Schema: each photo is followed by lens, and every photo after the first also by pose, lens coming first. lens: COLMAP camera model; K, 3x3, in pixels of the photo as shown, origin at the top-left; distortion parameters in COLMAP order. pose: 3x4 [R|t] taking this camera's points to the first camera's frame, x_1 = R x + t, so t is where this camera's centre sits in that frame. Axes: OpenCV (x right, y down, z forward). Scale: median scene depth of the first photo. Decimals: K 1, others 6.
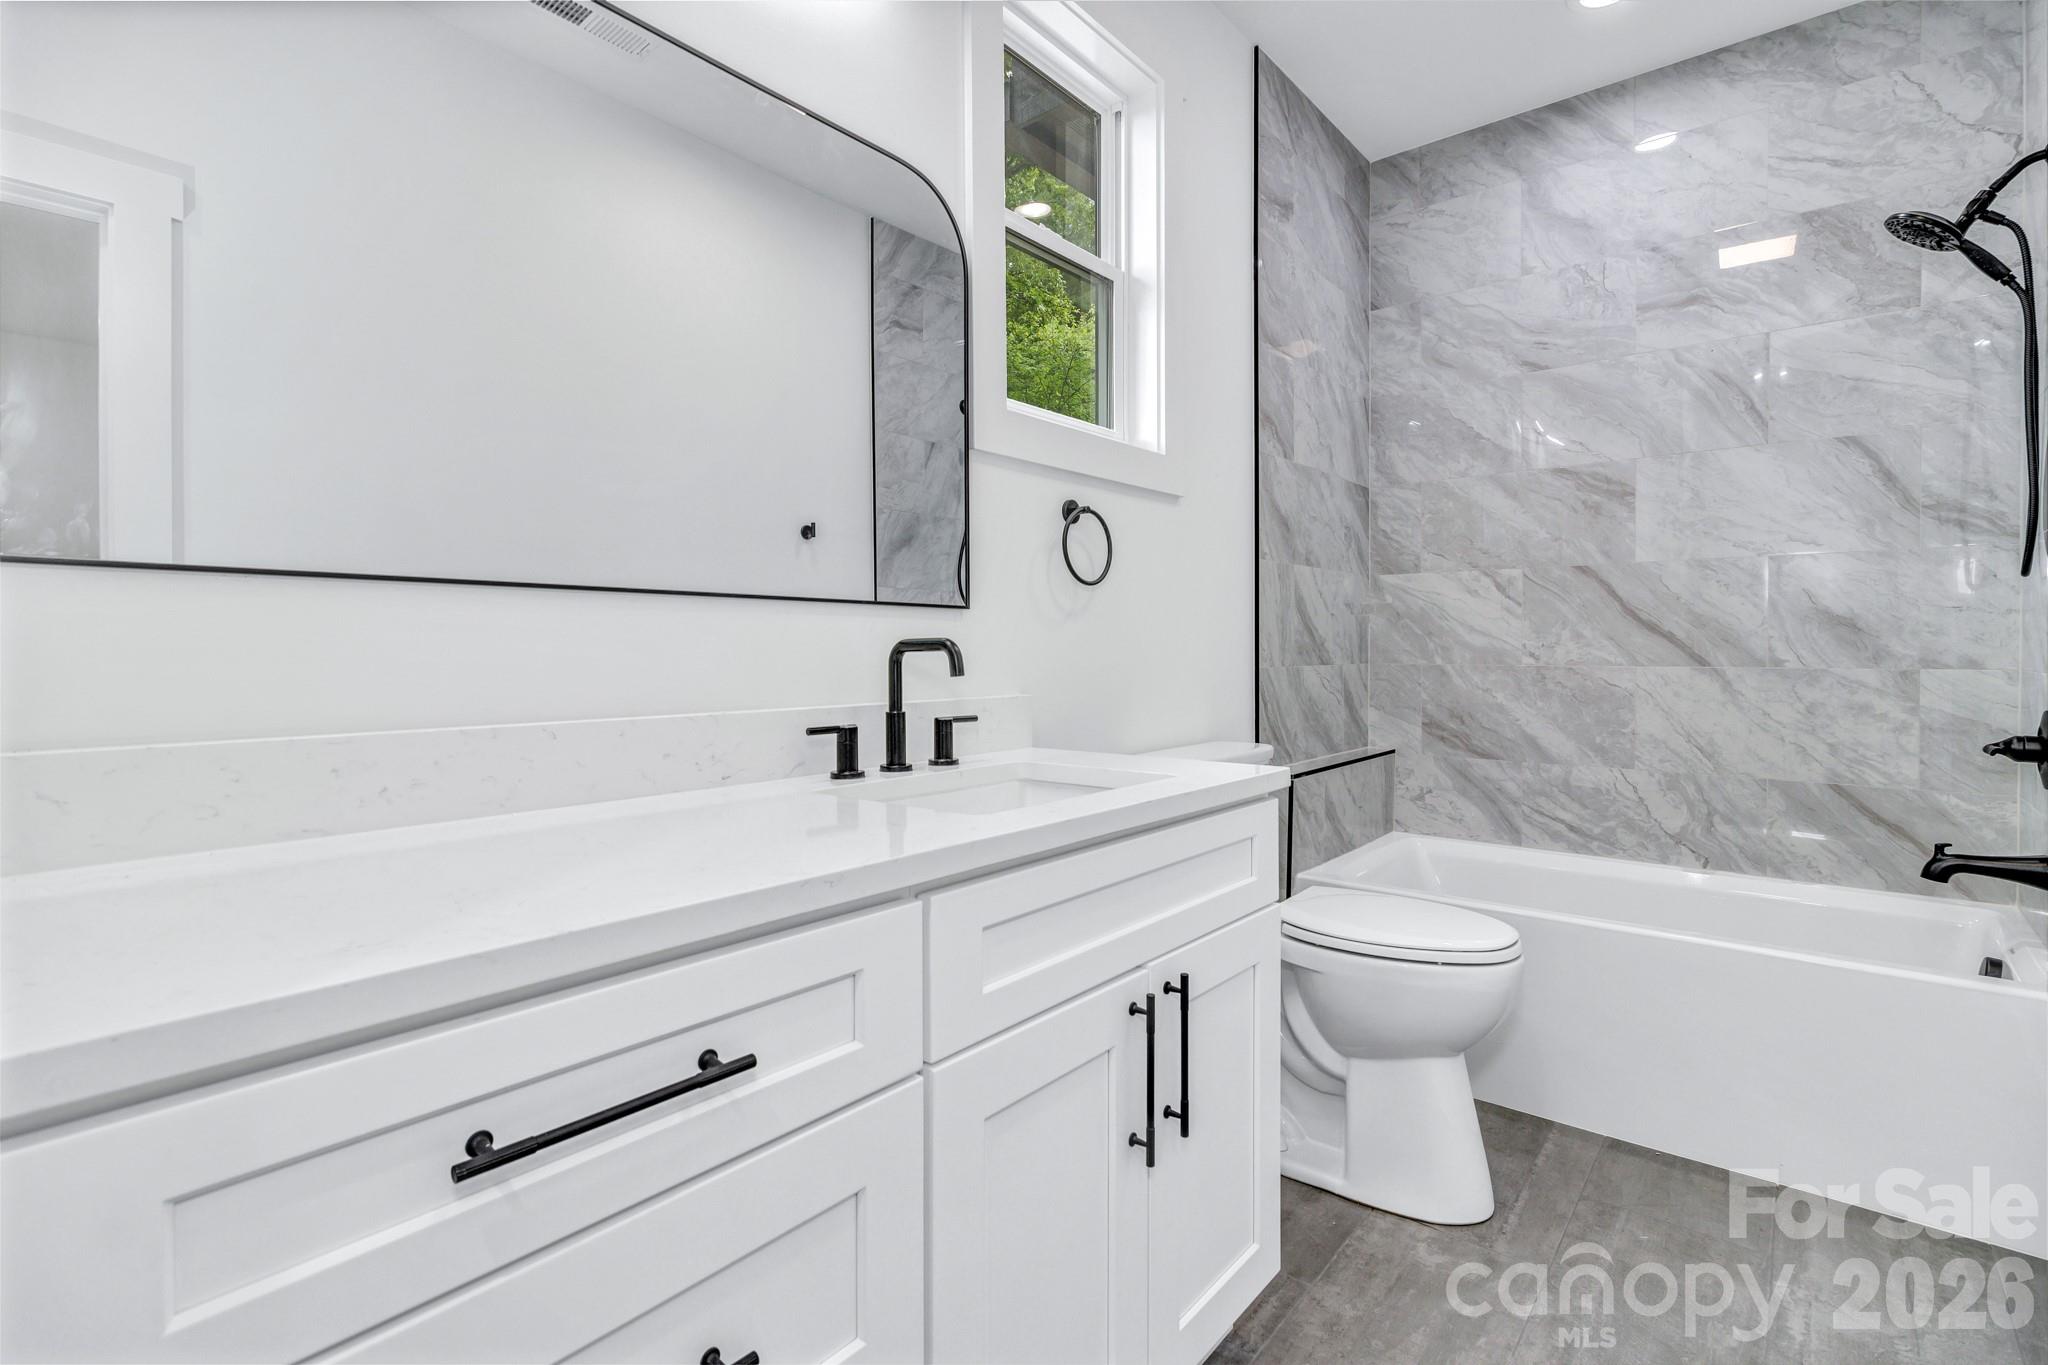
lens RADIAL K [[943.1, 0, 1031.1], [0, 943.1, 658.2], [0, 0, 1]] dist [0.000773, -0.000340]
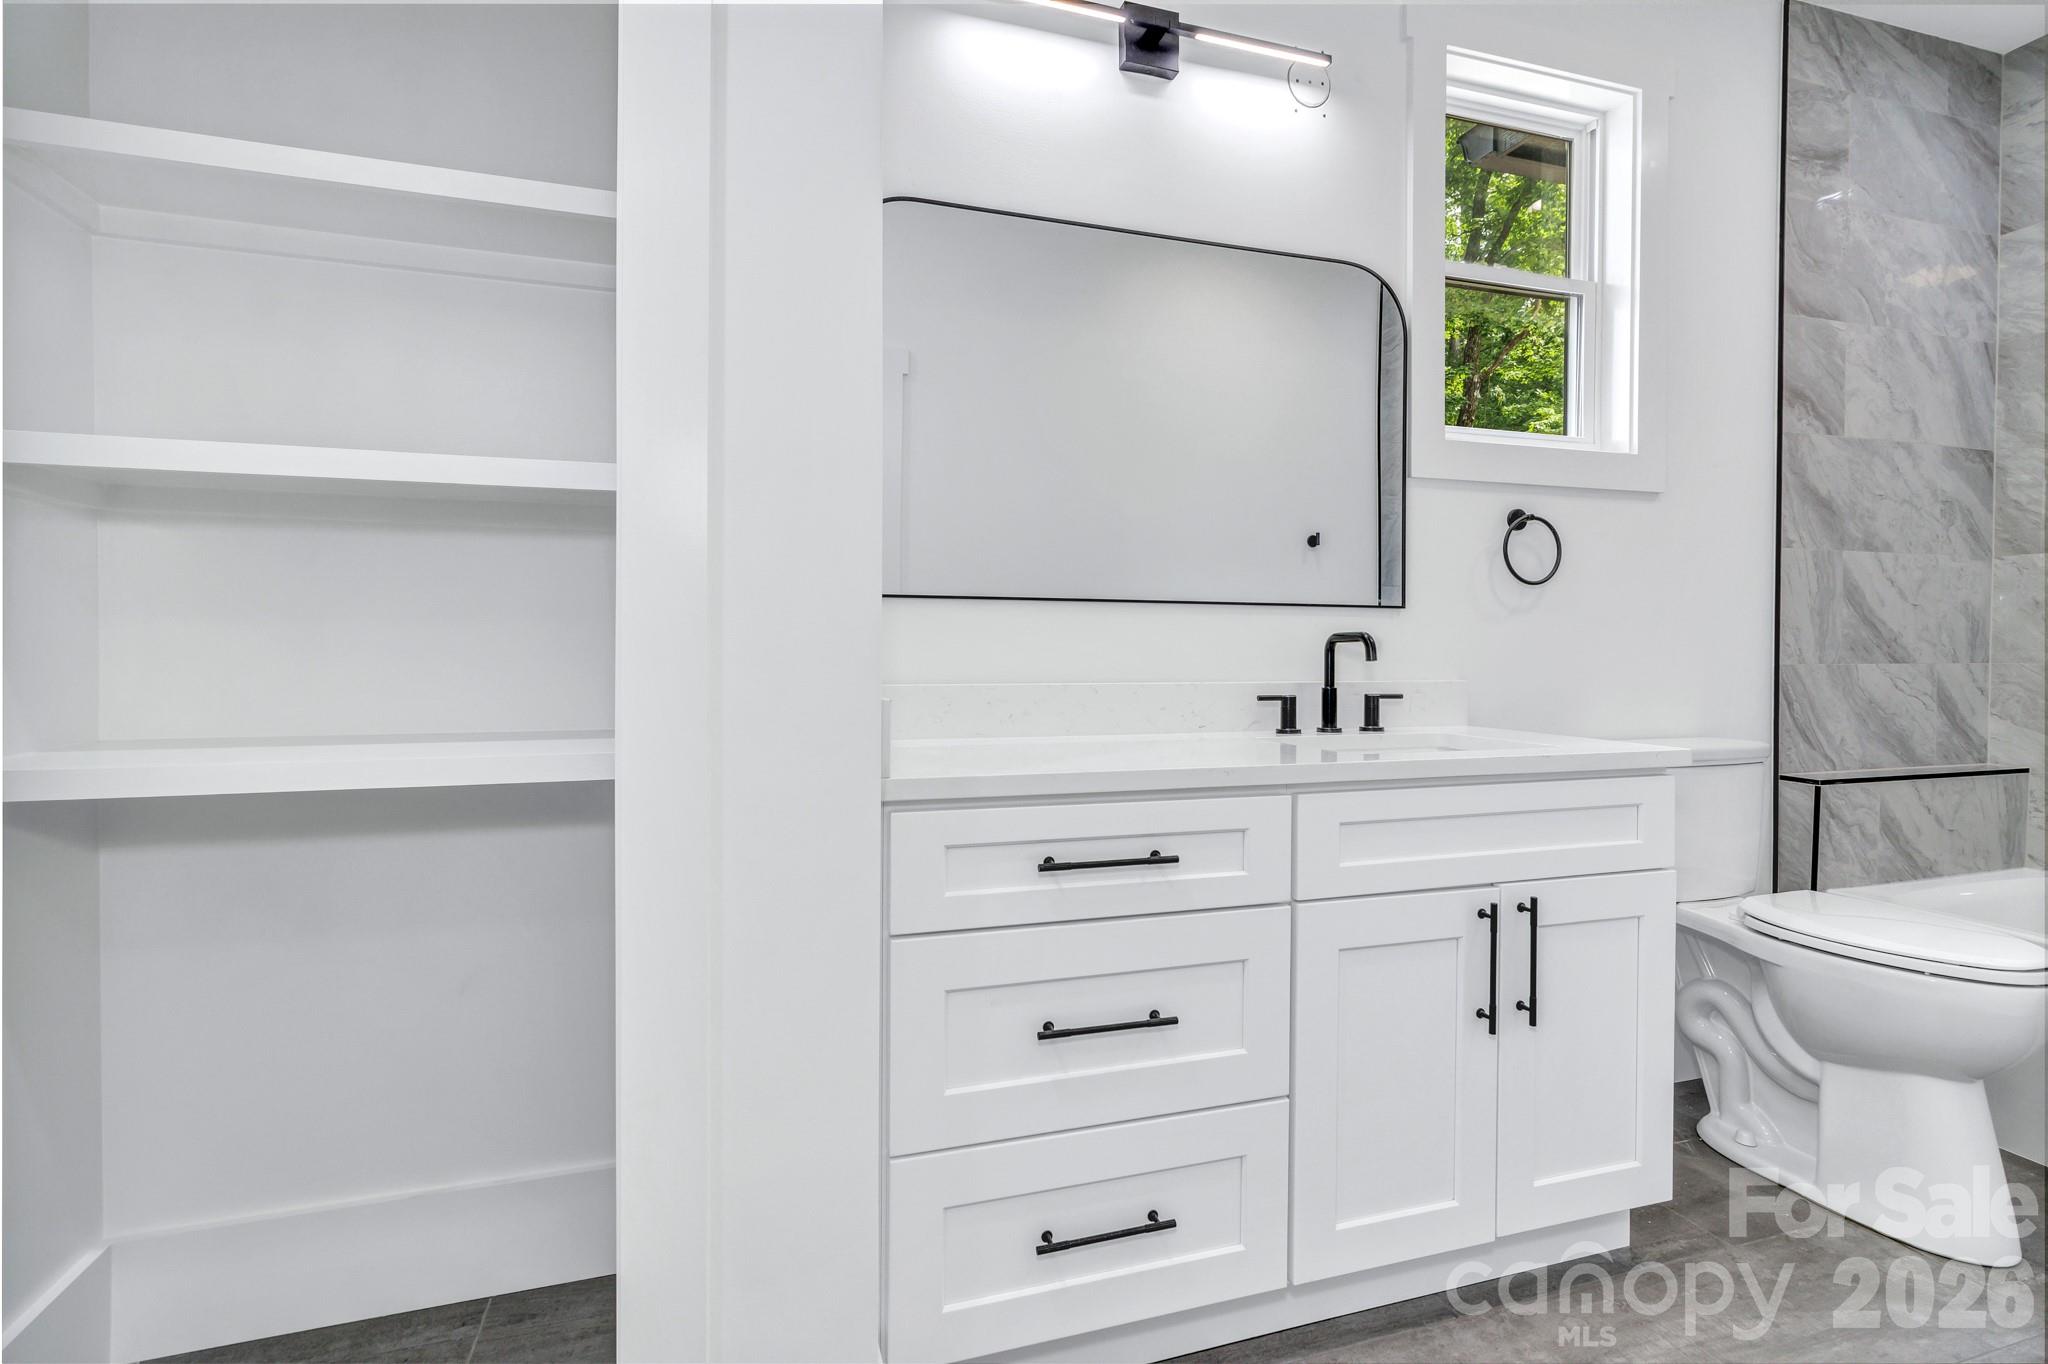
lens RADIAL K [[980.3, 0, 1040.1], [0, 980.3, 650.5], [0, 0, 1]] dist [0.000919, 0.000792]
pose [[0.846431, 0.007617, -0.532445, 0.183957], [-0.010623, 0.999940, -0.002583, 0.009304], [0.532393, 0.007843, 0.846461, -0.285956]]
